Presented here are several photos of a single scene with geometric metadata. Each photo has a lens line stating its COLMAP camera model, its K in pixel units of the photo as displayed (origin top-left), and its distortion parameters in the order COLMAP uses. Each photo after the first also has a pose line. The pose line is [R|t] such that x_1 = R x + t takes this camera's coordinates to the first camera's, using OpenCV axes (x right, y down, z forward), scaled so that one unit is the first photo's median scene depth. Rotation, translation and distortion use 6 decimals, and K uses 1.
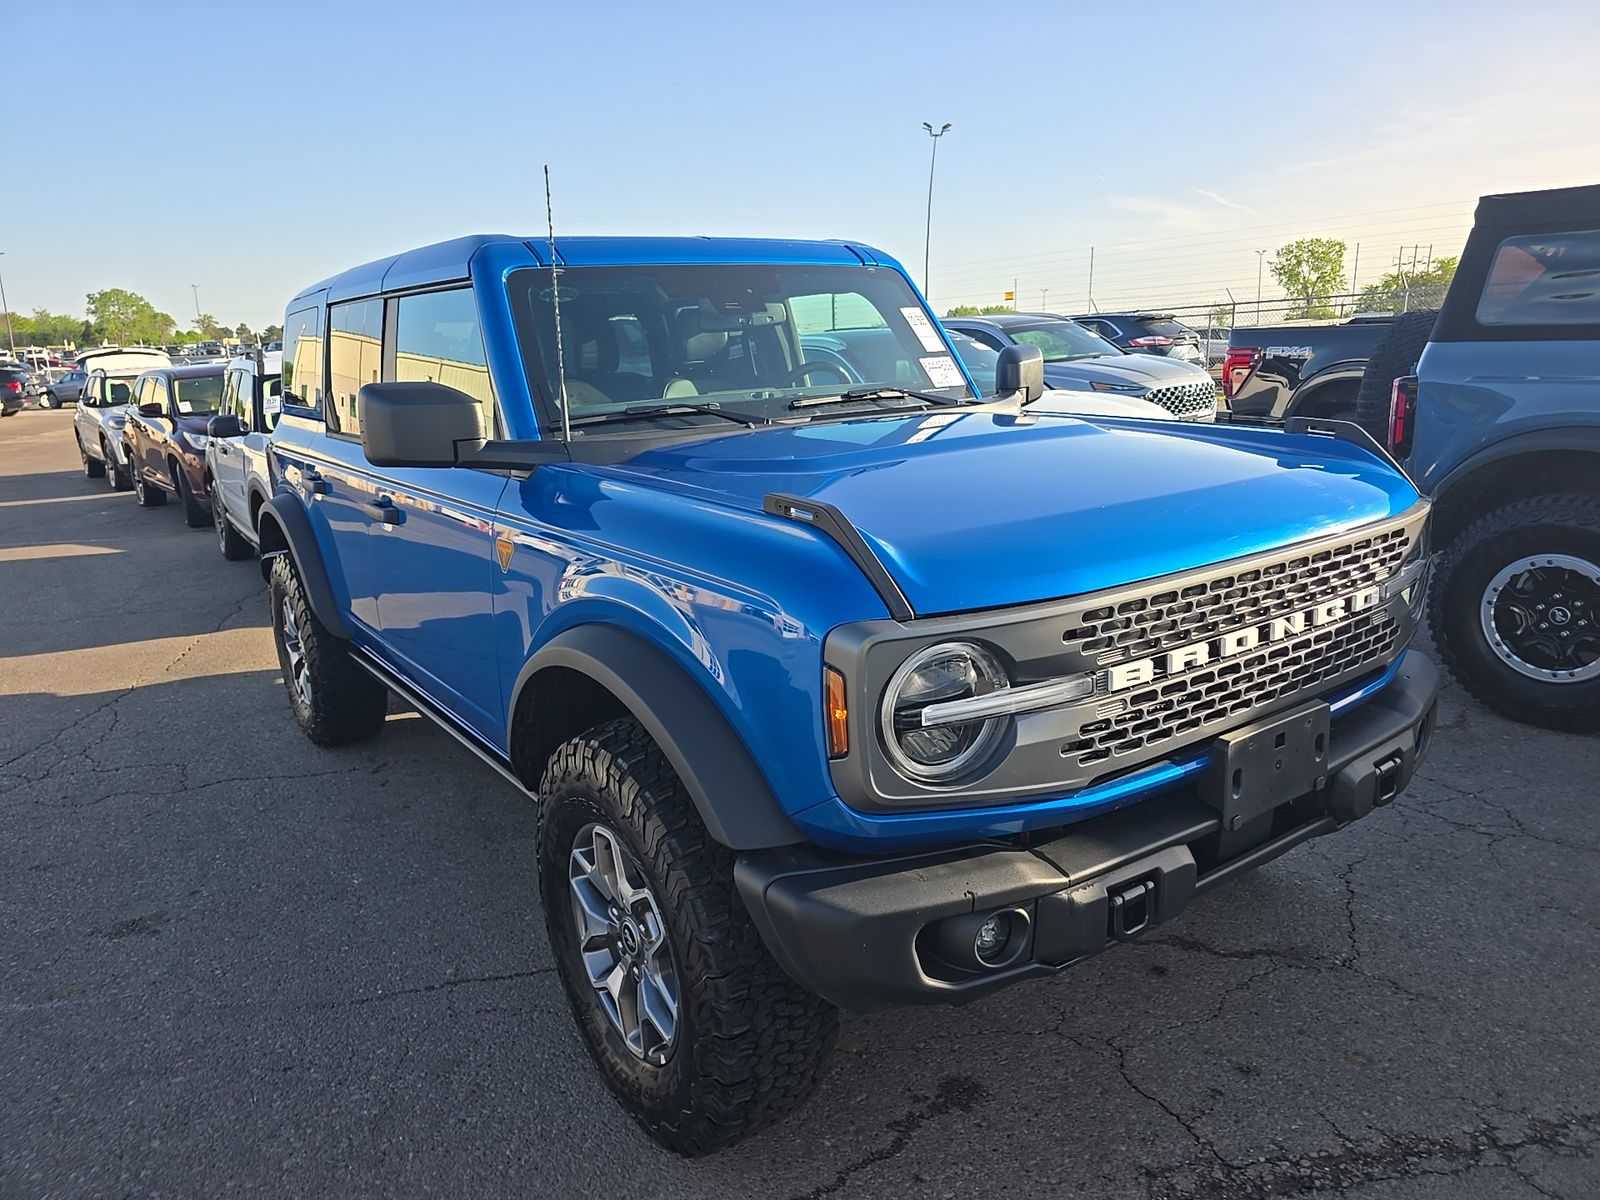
lens RADIAL K [[1083.1, 0, 800.0], [0, 1083.1, 600.0], [0, 0, 1]] dist [0.070515, -0.066847]
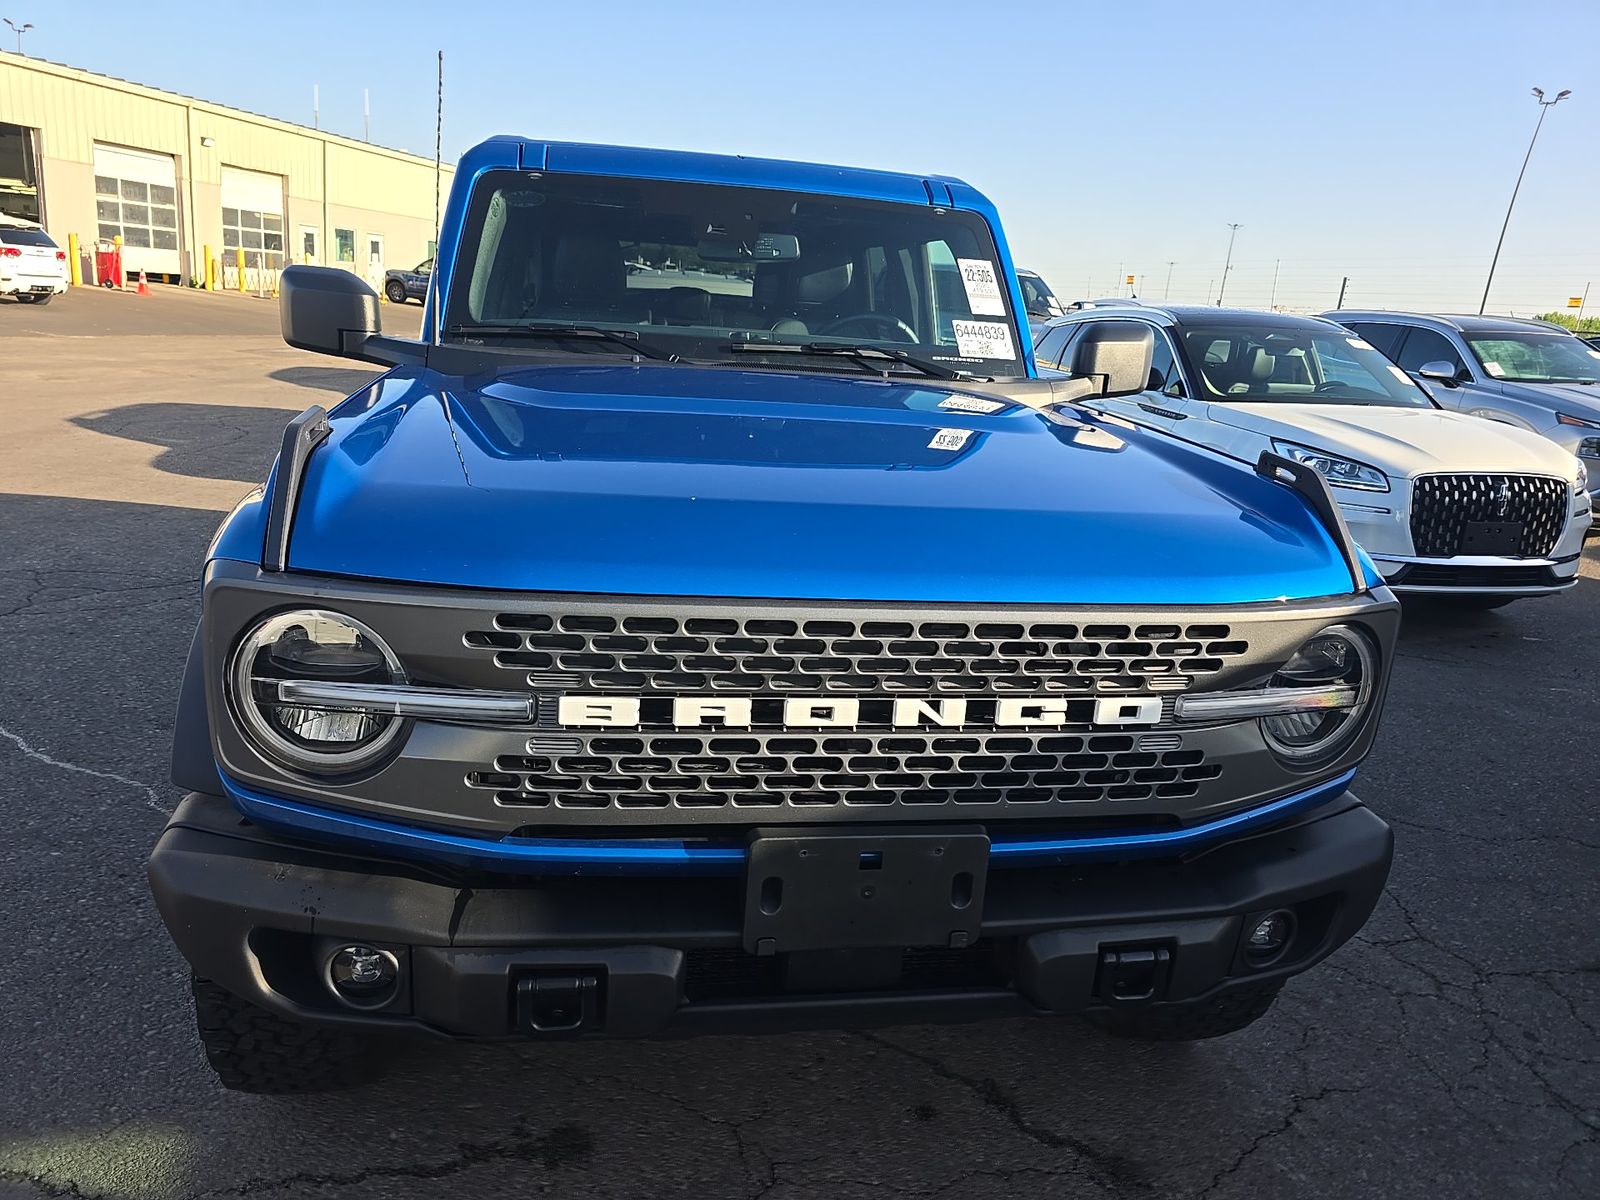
lens RADIAL K [[1083.1, 0, 800.0], [0, 1083.1, 600.0], [0, 0, 1]] dist [0.070515, -0.066847]
pose [[0.893304, 0.220691, -0.391539, 0.612889], [-0.207446, 0.975258, 0.076410, -0.082748], [0.398714, 0.012966, 0.916983, 0.301868]]
